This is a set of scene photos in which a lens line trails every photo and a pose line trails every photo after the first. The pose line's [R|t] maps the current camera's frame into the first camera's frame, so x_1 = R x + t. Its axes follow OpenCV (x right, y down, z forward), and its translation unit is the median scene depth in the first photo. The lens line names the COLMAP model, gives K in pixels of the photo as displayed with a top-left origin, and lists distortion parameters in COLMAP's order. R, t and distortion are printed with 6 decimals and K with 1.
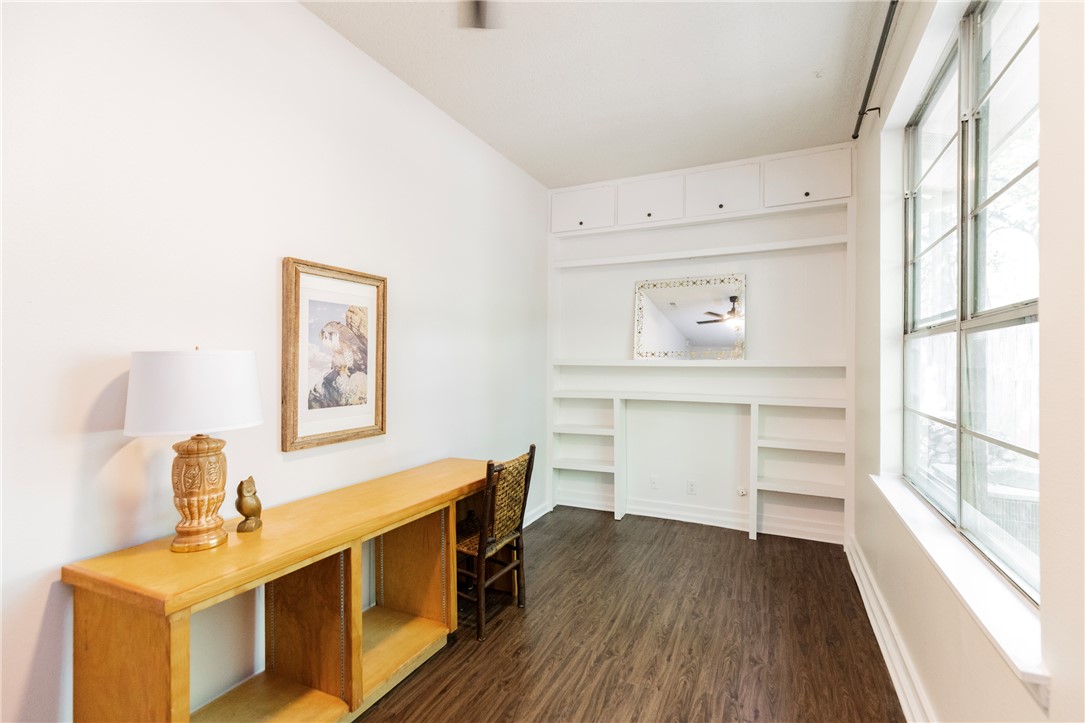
lens RADIAL K [[495.3, 0, 544.1], [0, 495.3, 361.7], [0, 0, 1]] dist [0.011331, -0.001973]
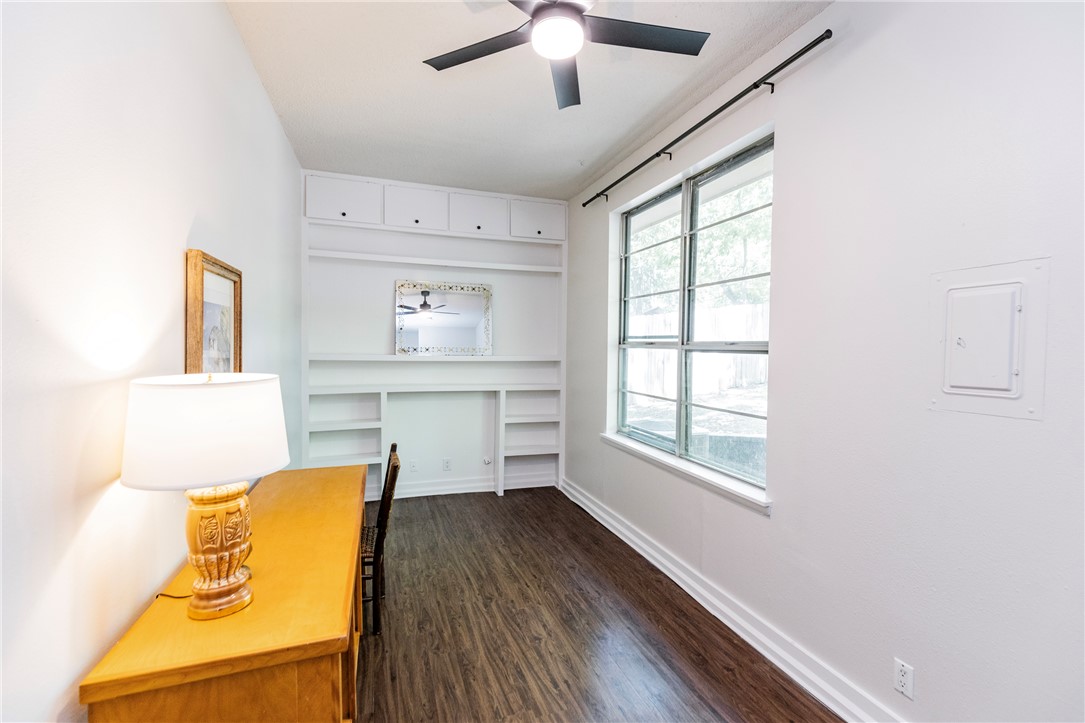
lens RADIAL K [[495.3, 0, 555.6], [0, 495.3, 360.7], [0, 0, 1]] dist [0.011331, -0.001973]
pose [[0.712473, -0.015395, 0.701531, -0.500187], [-0.012950, 0.999301, 0.035081, -0.049952], [-0.701580, -0.034079, 0.711775, 0.005051]]
